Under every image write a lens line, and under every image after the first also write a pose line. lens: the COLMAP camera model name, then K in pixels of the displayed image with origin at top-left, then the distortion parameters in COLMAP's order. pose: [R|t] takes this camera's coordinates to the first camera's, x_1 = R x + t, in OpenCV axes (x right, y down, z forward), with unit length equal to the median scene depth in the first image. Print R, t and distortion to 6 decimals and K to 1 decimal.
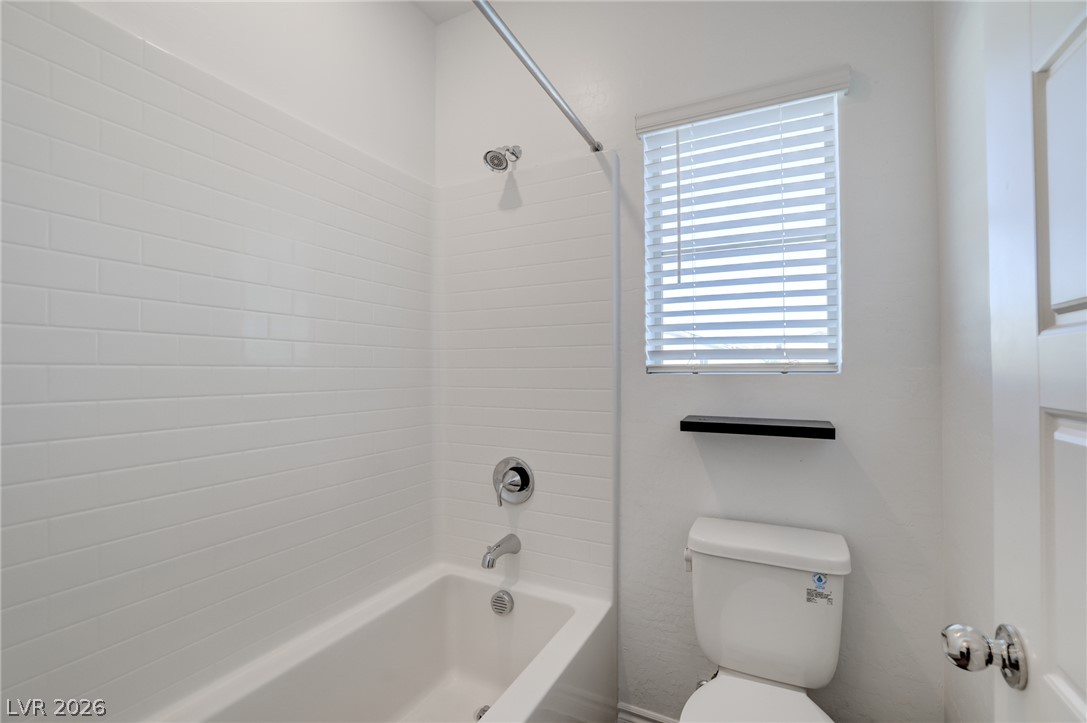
lens RADIAL K [[468.2, 0, 543.7], [0, 468.2, 366.0], [0, 0, 1]] dist [-0.043716, 0.015325]
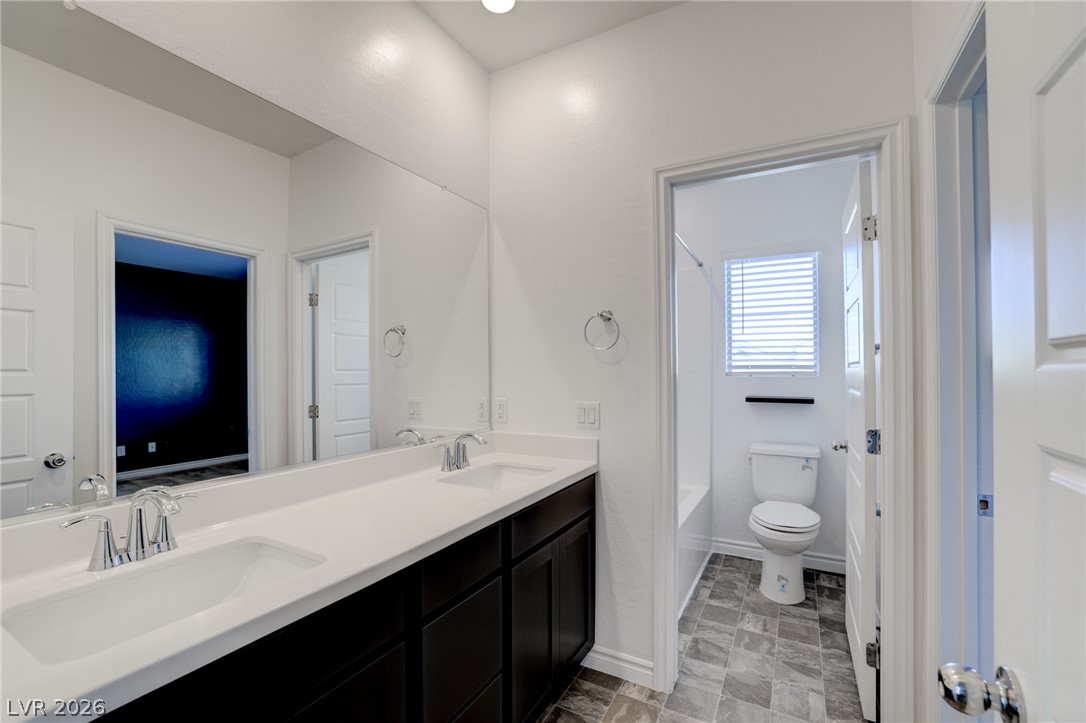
lens RADIAL K [[467.8, 0, 543.2], [0, 467.8, 366.0], [0, 0, 1]] dist [-0.043716, 0.015325]
pose [[0.999652, -0.000355, -0.026362, -0.600975], [0.000339, 1.000000, -0.000631, -0.030355], [0.026362, 0.000622, 0.999652, -1.212484]]
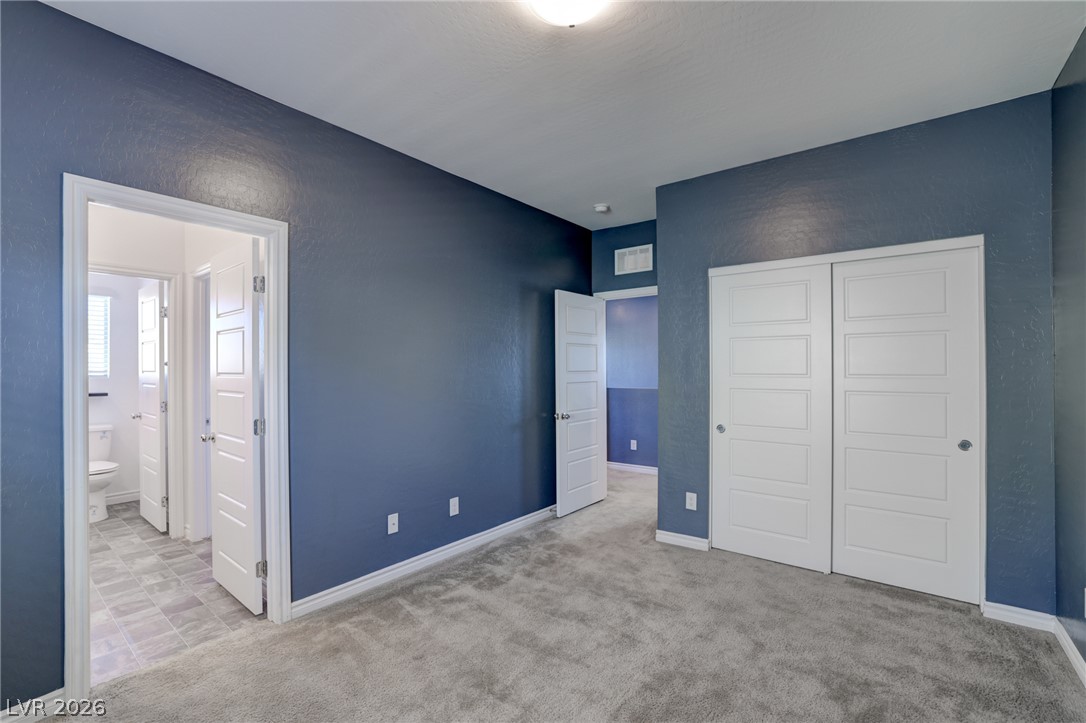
lens RADIAL K [[467.8, 0, 543.2], [0, 467.8, 366.0], [0, 0, 1]] dist [-0.043716, 0.015325]
pose [[0.189920, 0.002415, 0.981797, -1.943691], [-0.004459, 0.999989, -0.001597, -0.077777], [-0.981789, -0.004074, 0.189929, -2.649444]]
